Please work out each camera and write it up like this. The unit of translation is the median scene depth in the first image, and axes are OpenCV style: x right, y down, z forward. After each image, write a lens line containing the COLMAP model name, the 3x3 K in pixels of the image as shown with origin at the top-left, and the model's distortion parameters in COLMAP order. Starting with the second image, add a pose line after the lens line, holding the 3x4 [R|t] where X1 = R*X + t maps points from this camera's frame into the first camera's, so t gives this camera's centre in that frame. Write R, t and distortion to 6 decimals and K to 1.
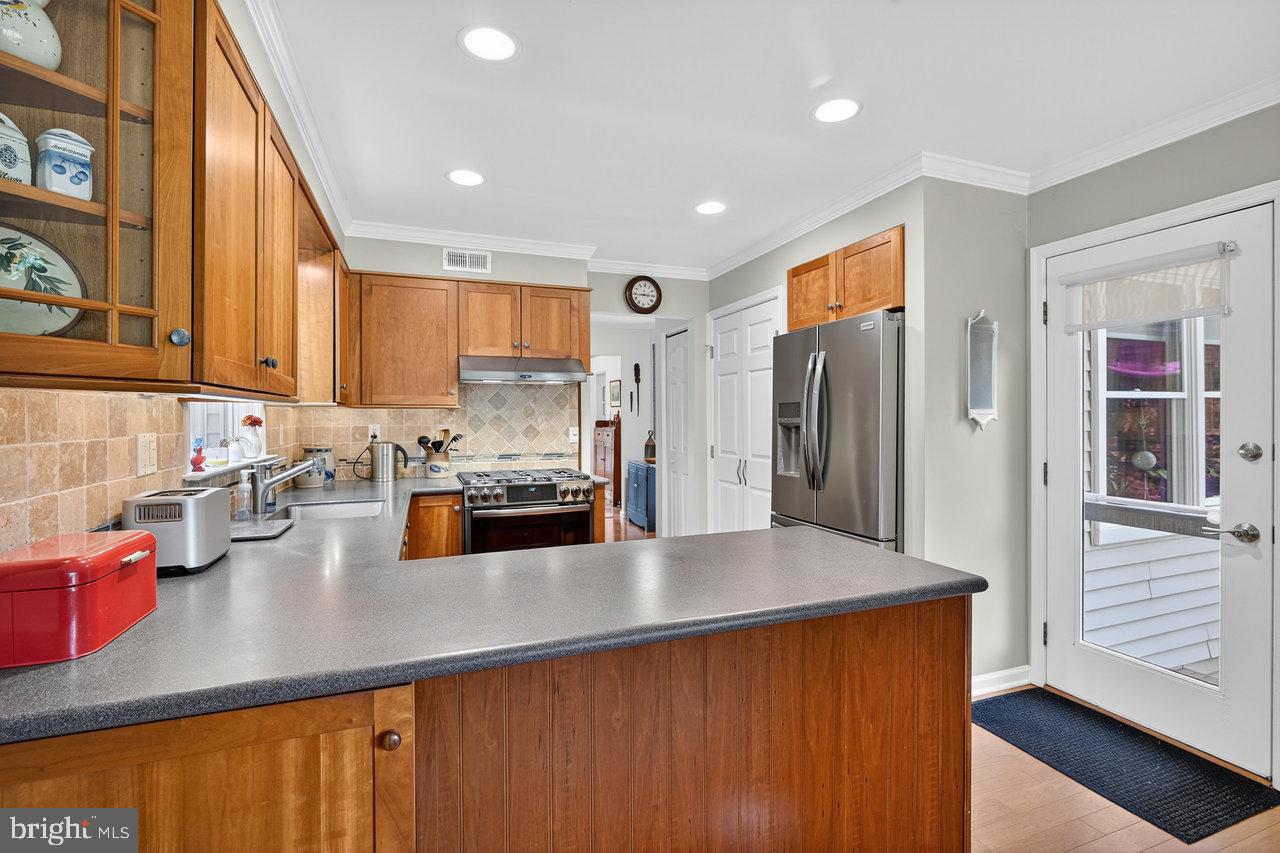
lens RADIAL K [[593.8, 0, 642.9], [0, 593.8, 418.0], [0, 0, 1]] dist [-0.011848, -0.004762]
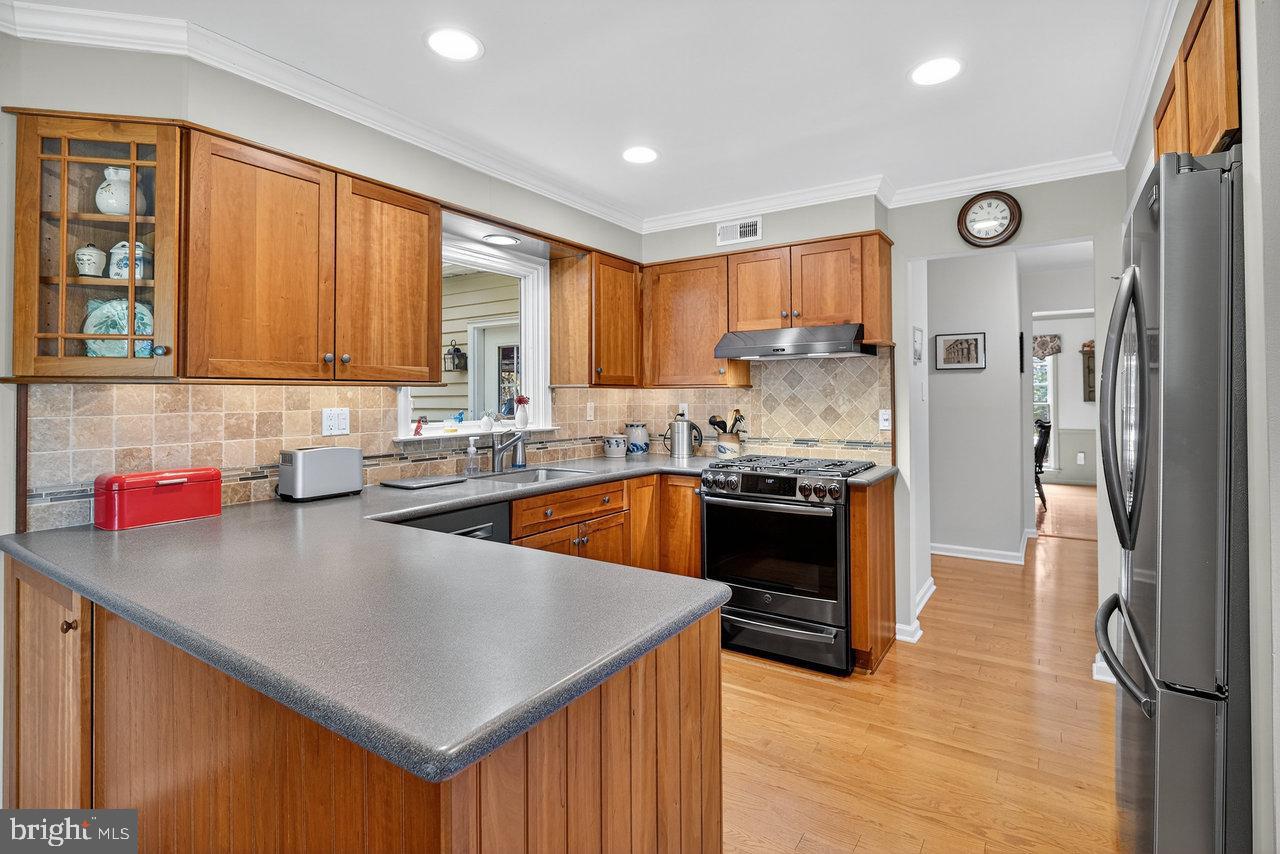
lens RADIAL K [[593.8, 0, 641.6], [0, 593.8, 385.1], [0, 0, 1]] dist [-0.011848, -0.004762]
pose [[0.582260, -0.013335, -0.812893, 0.377672], [-0.000923, 0.999854, -0.017063, -0.003730], [0.813002, 0.010686, 0.582162, 0.323495]]
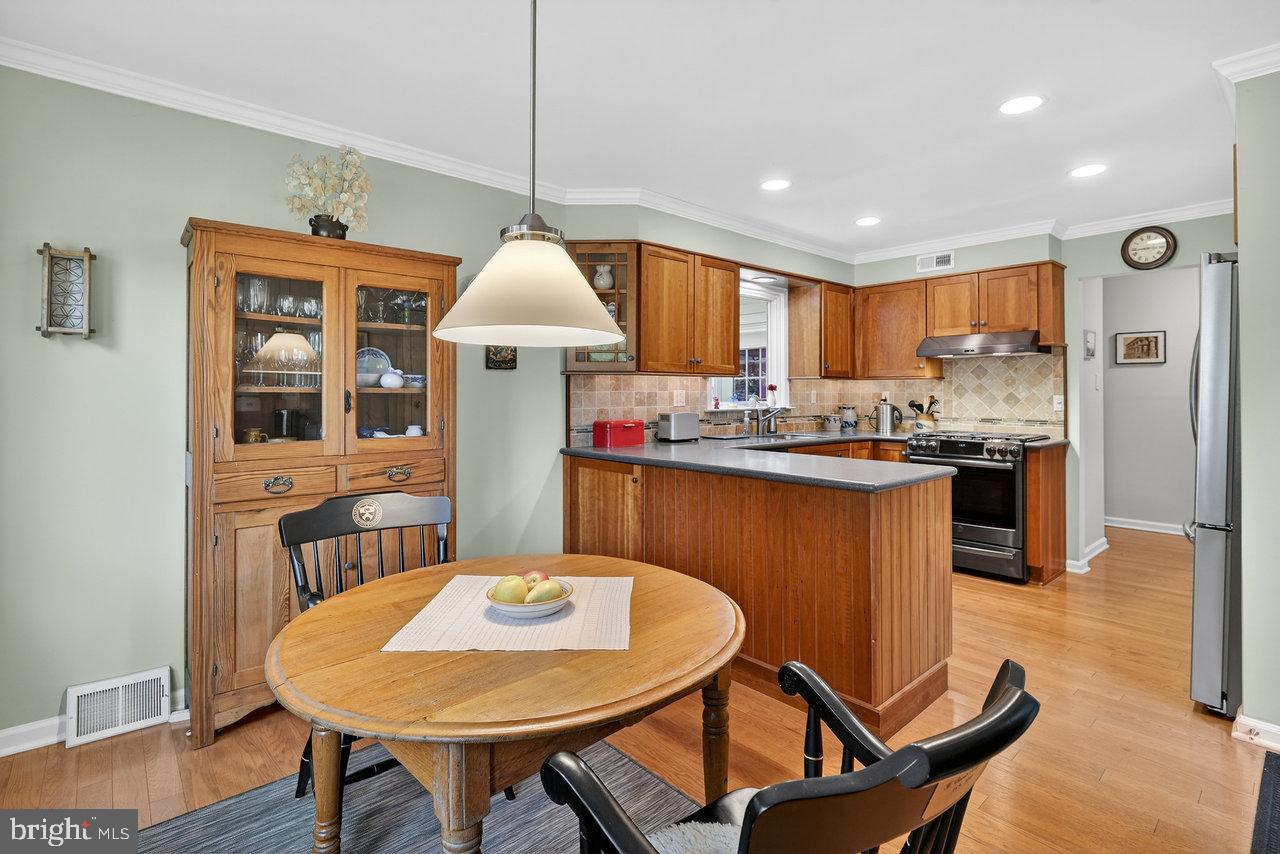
lens RADIAL K [[593.8, 0, 634.6], [0, 593.8, 388.1], [0, 0, 1]] dist [-0.011848, -0.004762]
pose [[0.351238, -0.003176, -0.936281, 0.653047], [-0.004862, 0.999975, -0.005216, 0.013312], [0.936274, 0.006384, 0.351213, -0.039125]]
